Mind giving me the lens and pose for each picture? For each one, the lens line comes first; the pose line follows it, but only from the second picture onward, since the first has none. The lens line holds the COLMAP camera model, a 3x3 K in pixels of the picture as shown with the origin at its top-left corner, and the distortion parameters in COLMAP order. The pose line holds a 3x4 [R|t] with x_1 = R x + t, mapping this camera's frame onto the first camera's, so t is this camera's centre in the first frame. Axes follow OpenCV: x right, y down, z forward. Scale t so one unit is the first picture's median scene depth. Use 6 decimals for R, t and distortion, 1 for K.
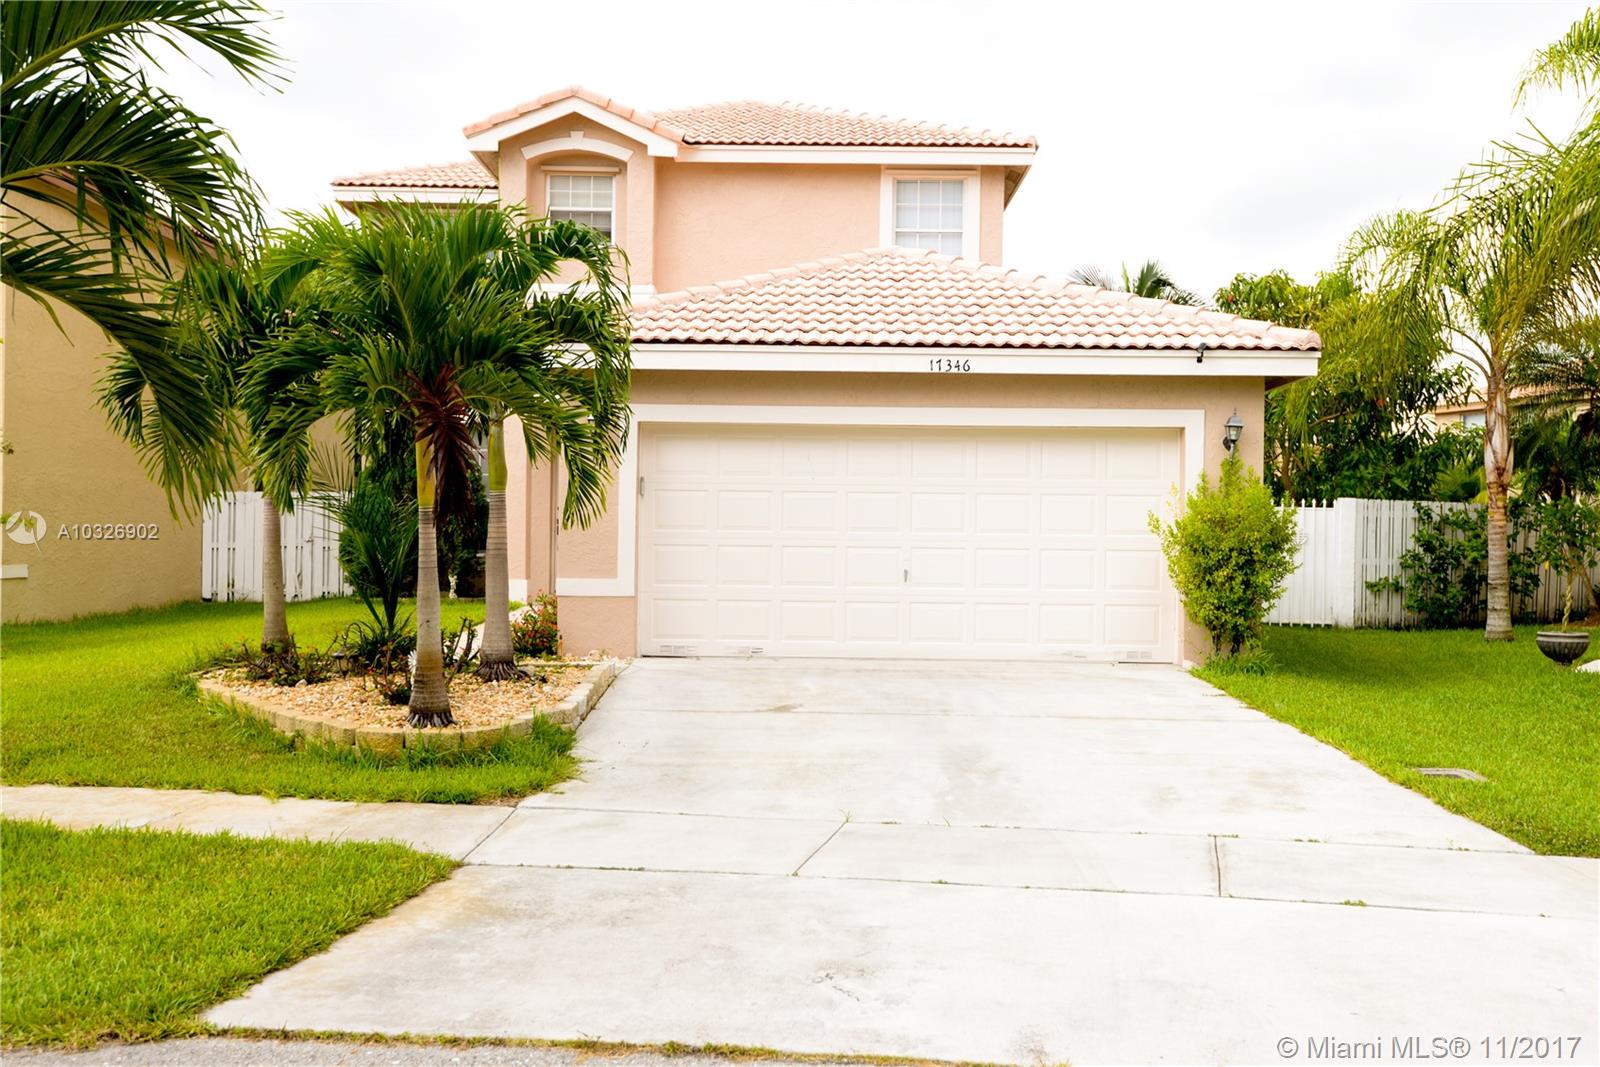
lens RADIAL K [[1556.4, 0, 798.2], [0, 1556.4, 545.5], [0, 0, 1]] dist [0.041368, 0.000000]
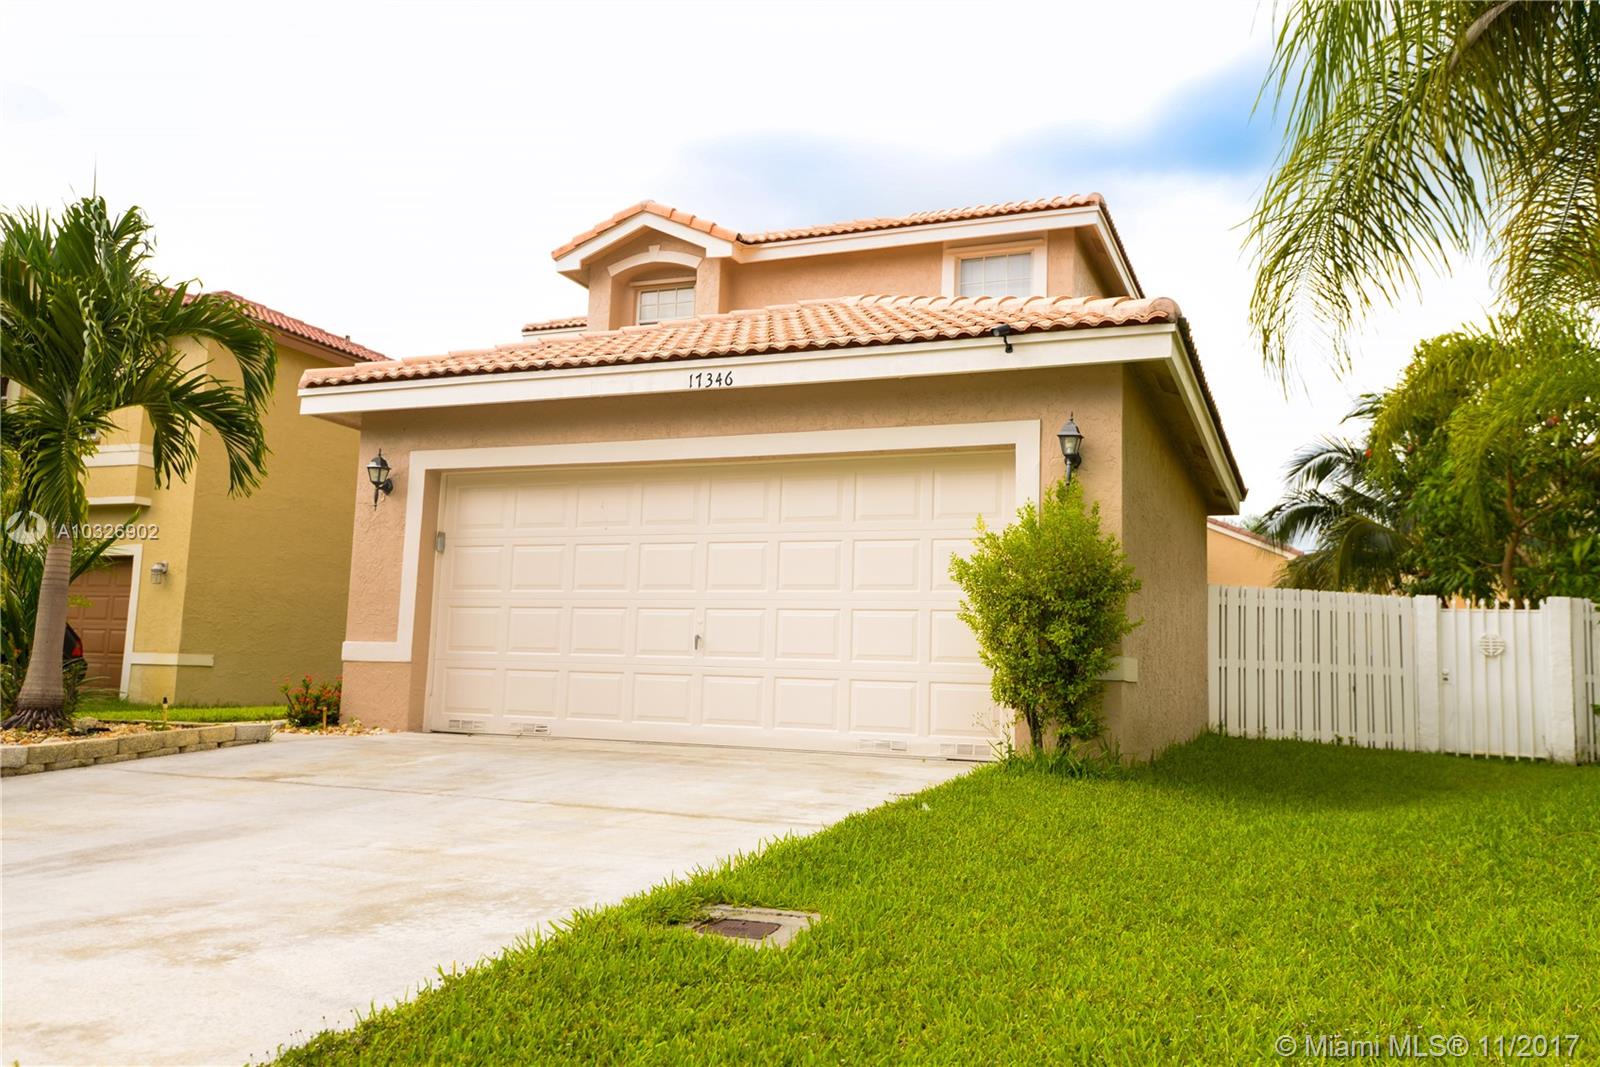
lens RADIAL K [[1278.8, 0, 796.1], [0, 1278.8, 539.3], [0, 0, 1]] dist [0.006403, -0.006411]
pose [[0.923325, -0.025822, -0.383150, 0.396814], [-0.024462, 0.991755, -0.125789, 0.051548], [0.383239, 0.125517, 0.915081, 0.412403]]
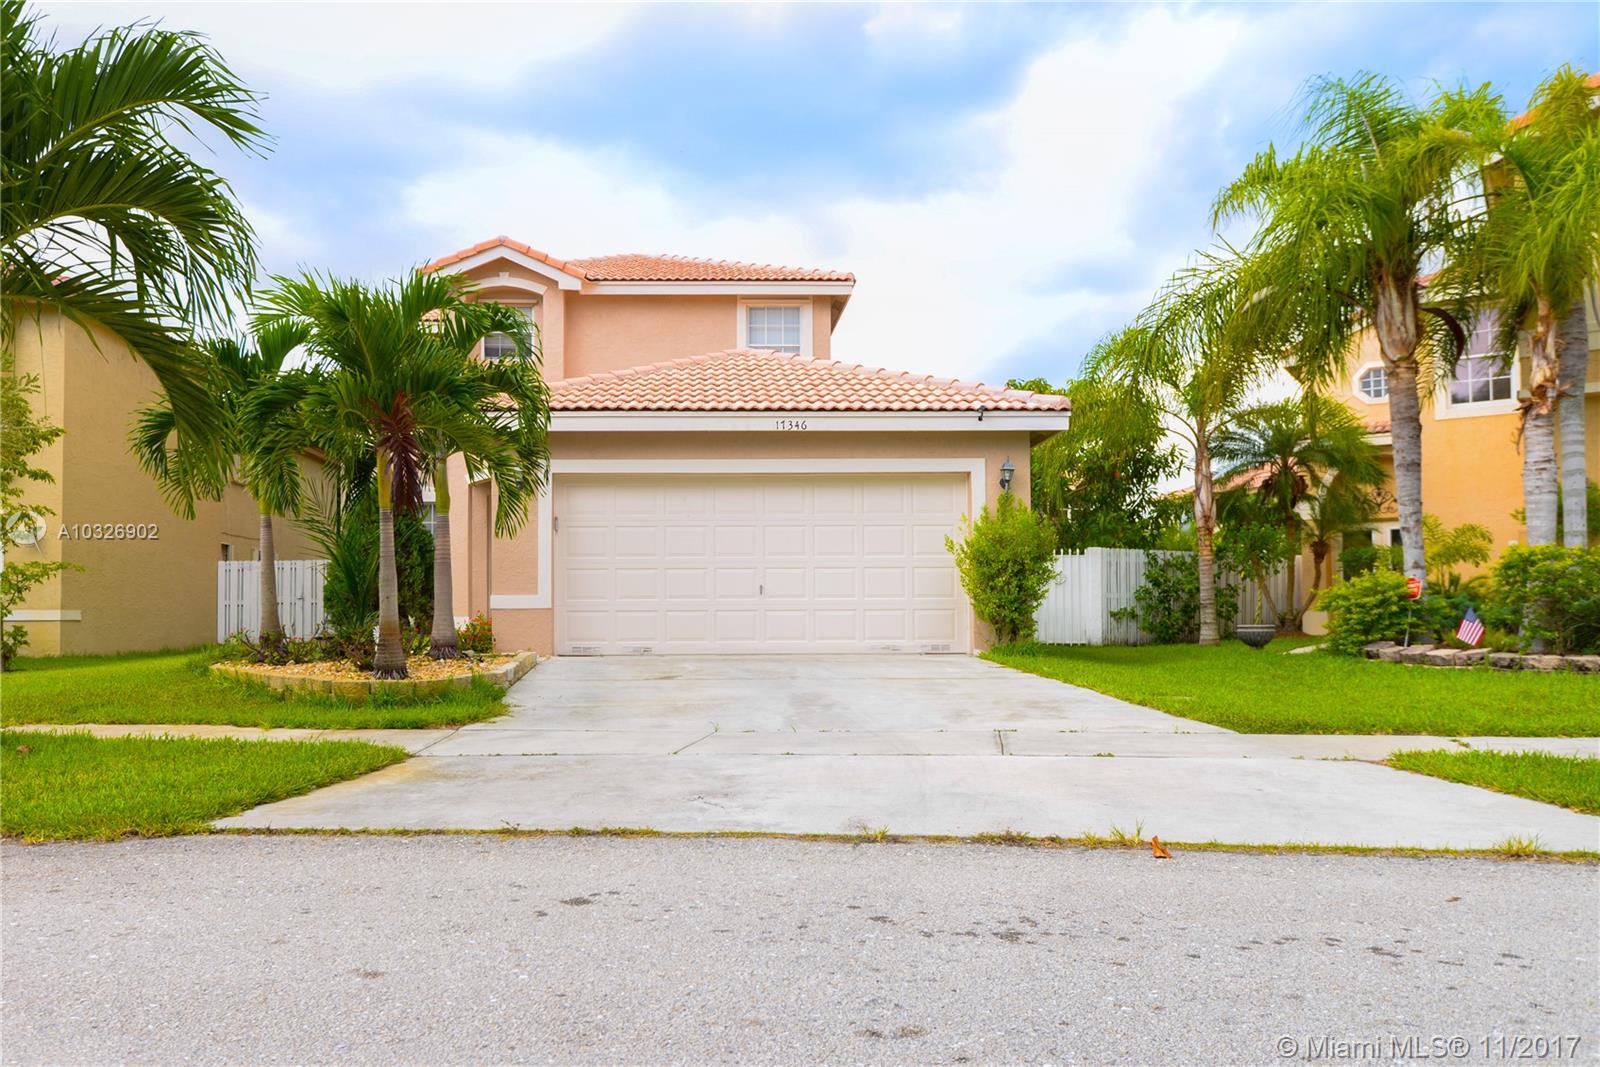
lens RADIAL K [[1192.7, 0, 718.8], [0, 1192.7, 593.7], [0, 0, 1]] dist [0.006927, -0.008817]
pose [[0.999351, -0.017490, 0.031482, 0.002687], [0.018434, 0.999381, -0.029951, 0.054449], [-0.030938, 0.030512, 0.999055, 0.007478]]
